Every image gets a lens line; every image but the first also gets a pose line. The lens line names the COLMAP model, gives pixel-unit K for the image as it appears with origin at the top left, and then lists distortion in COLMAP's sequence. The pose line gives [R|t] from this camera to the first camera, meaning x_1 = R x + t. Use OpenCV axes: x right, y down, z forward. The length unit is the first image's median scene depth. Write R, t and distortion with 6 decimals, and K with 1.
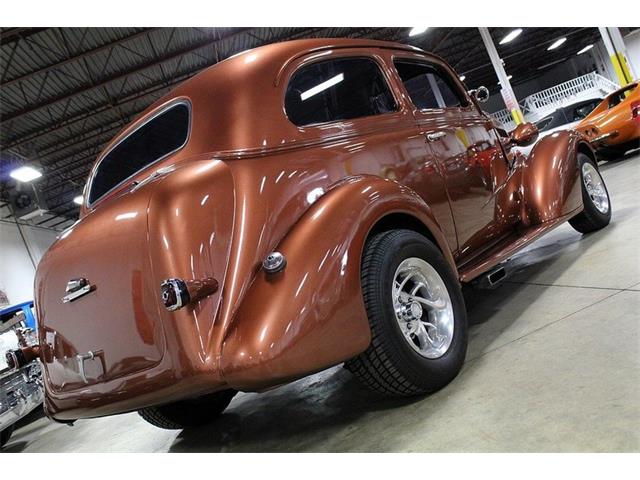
lens RADIAL K [[615.1, 0, 320.0], [0, 615.1, 240.0], [0, 0, 1]] dist [-0.080036, 0.000973]
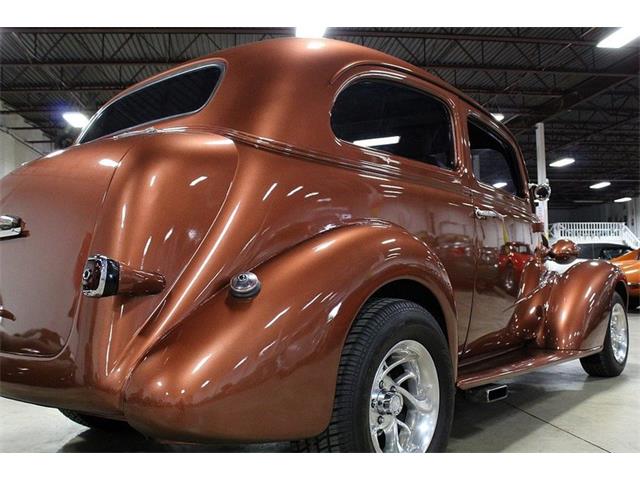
lens RADIAL K [[615.1, 0, 320.0], [0, 615.1, 240.0], [0, 0, 1]] dist [-0.080036, 0.000973]
pose [[0.935190, 0.353303, -0.024433, 0.008745], [-0.354146, 0.933106, -0.062409, -0.000419], [0.000749, 0.067017, 0.997752, 0.184996]]
